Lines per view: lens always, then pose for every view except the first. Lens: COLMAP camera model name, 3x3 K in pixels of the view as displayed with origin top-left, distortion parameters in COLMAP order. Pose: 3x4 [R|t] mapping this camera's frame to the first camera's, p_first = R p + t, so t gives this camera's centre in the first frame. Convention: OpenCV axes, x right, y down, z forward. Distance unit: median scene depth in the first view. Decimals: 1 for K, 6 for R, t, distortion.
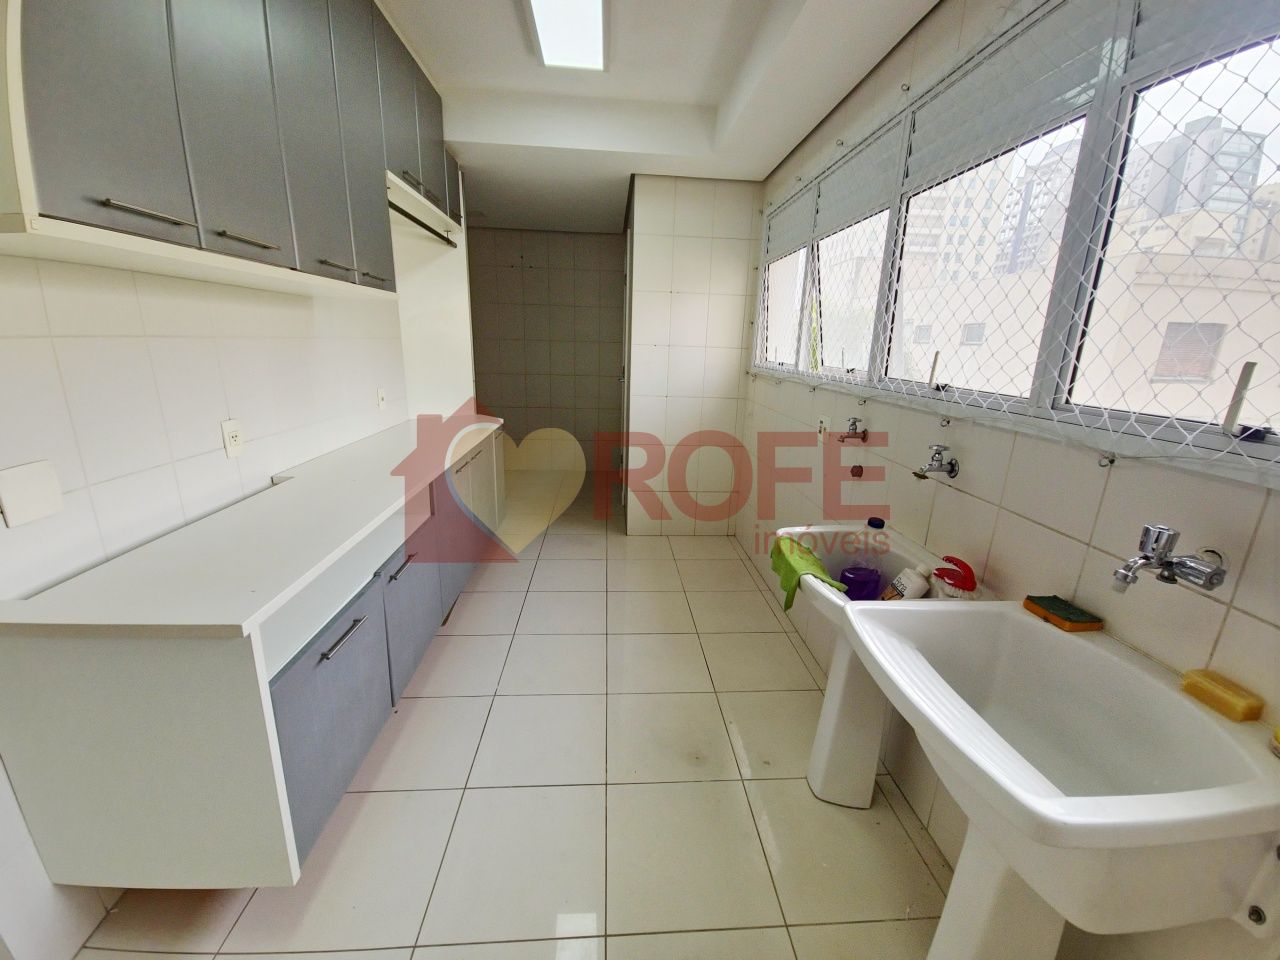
lens RADIAL K [[524.6, 0, 641.6], [0, 524.6, 487.7], [0, 0, 1]] dist [-0.012827, 0.000063]
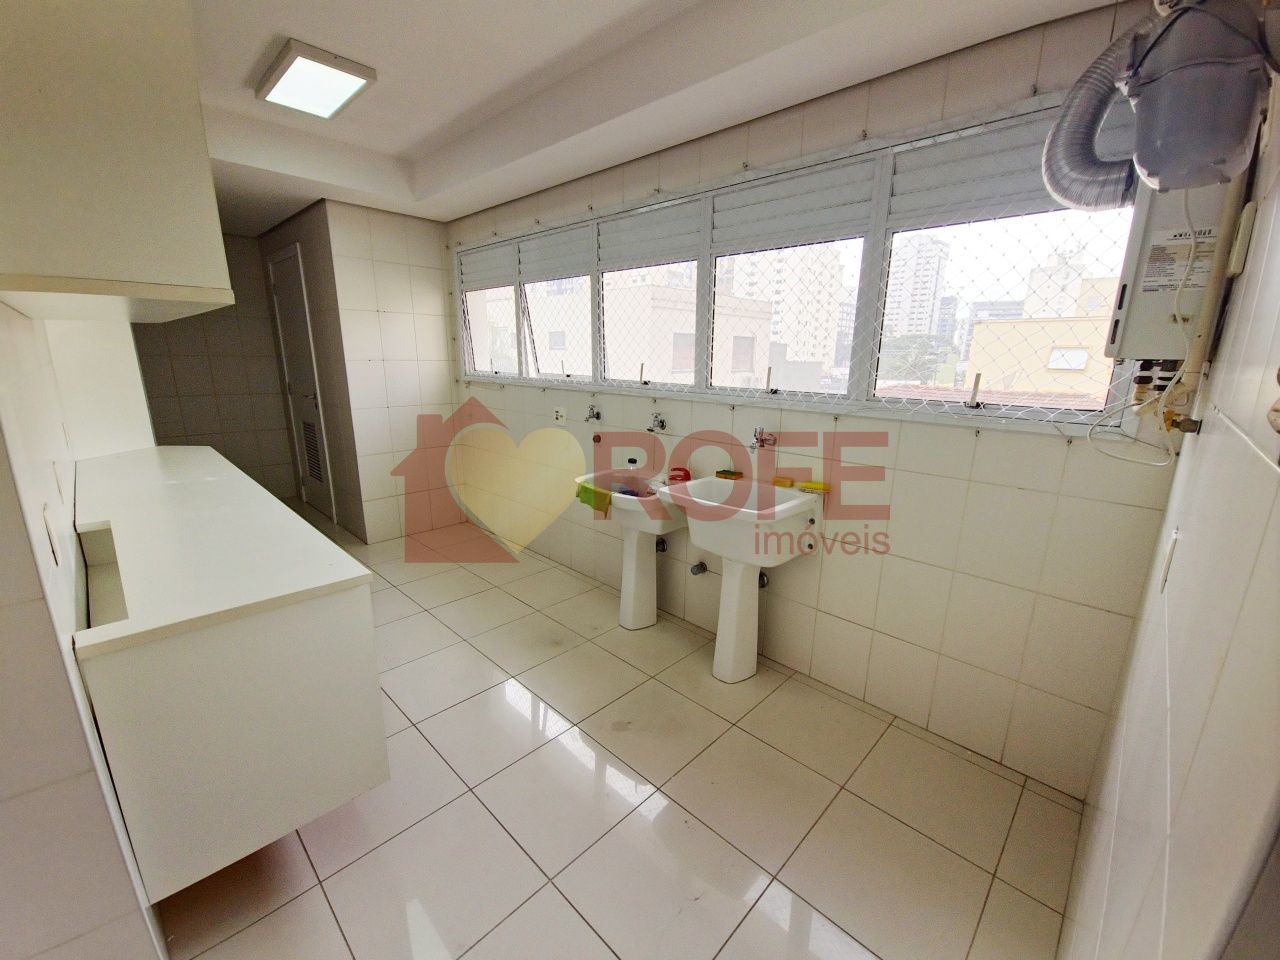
lens RADIAL K [[522.8, 0, 648.2], [0, 522.8, 483.3], [0, 0, 1]] dist [0.010443, -0.007025]
pose [[0.735630, -0.178945, 0.653320, -0.682040], [0.188634, 0.980441, 0.056144, 0.052495], [-0.650589, 0.081937, 0.754997, -0.364673]]
